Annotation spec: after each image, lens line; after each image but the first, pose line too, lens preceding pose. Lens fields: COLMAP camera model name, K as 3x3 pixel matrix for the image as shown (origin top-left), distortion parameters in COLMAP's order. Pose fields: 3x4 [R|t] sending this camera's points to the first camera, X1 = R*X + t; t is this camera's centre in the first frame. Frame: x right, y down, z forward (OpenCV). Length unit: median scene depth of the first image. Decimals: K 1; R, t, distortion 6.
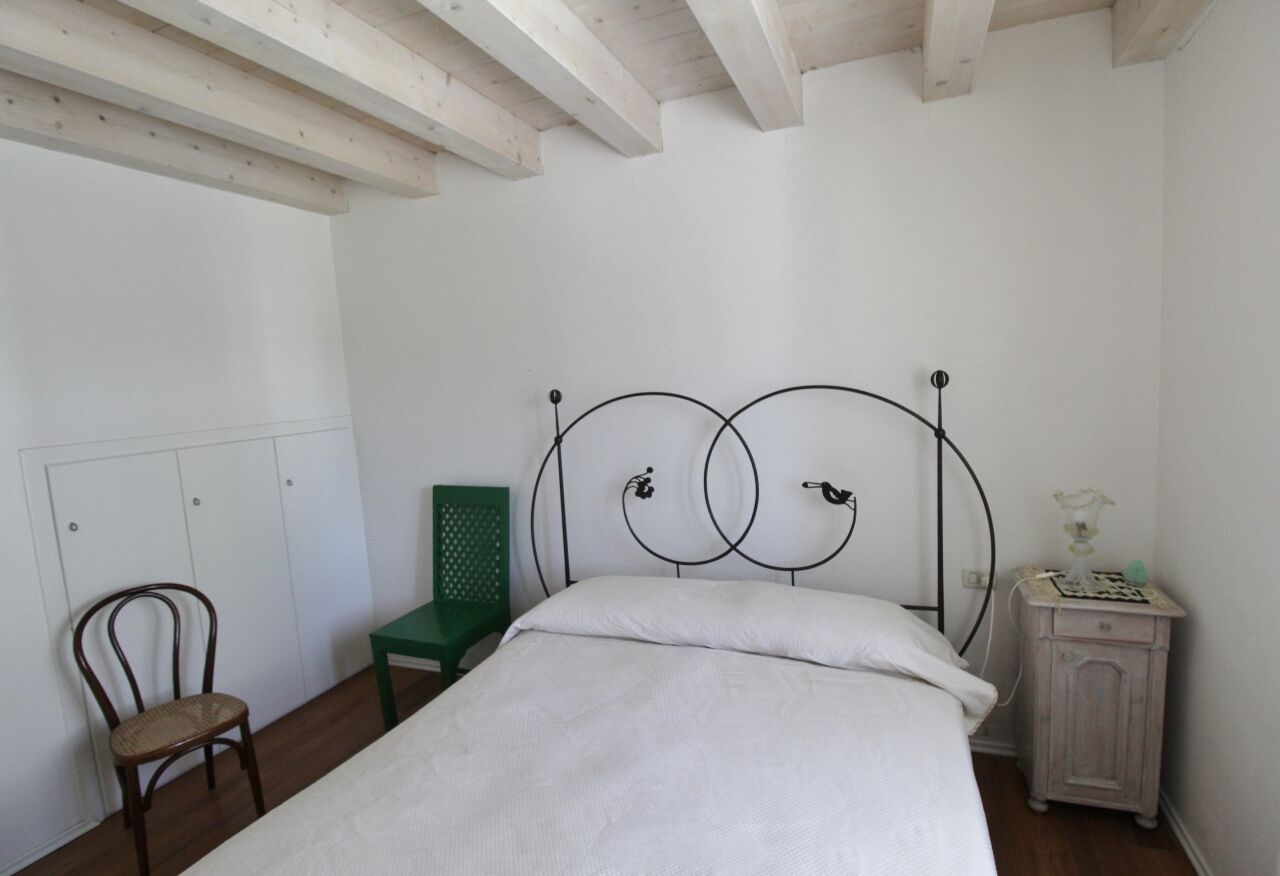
lens RADIAL K [[626.2, 0, 643.7], [0, 626.2, 444.4], [0, 0, 1]] dist [-0.007978, -0.006903]
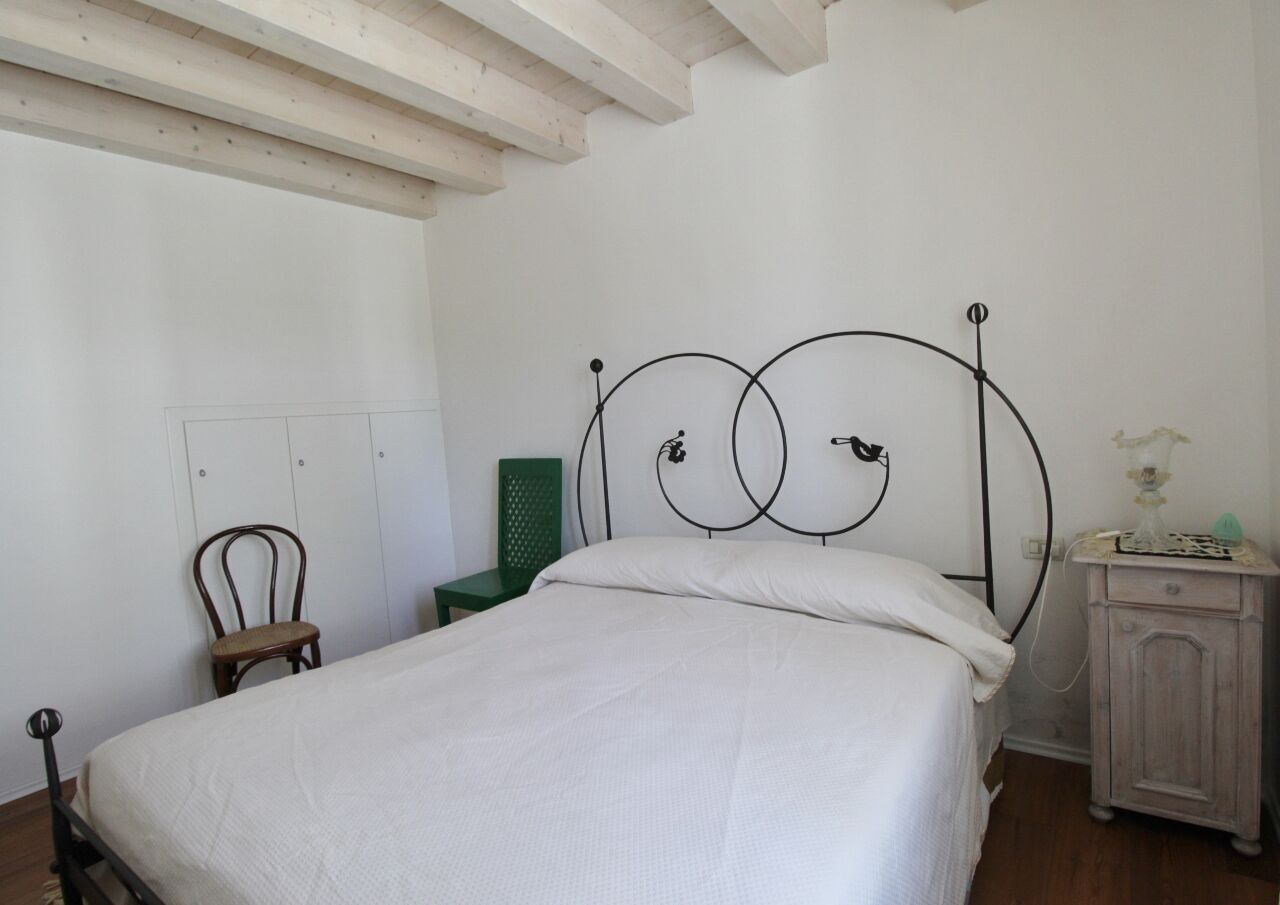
lens RADIAL K [[636.1, 0, 602.5], [0, 636.1, 445.1], [0, 0, 1]] dist [-0.005408, -0.008466]
pose [[0.963220, 0.005546, -0.268656, 0.181033], [-0.014605, 0.999390, -0.031733, 0.105727], [0.268316, 0.034490, 0.962713, -0.002488]]
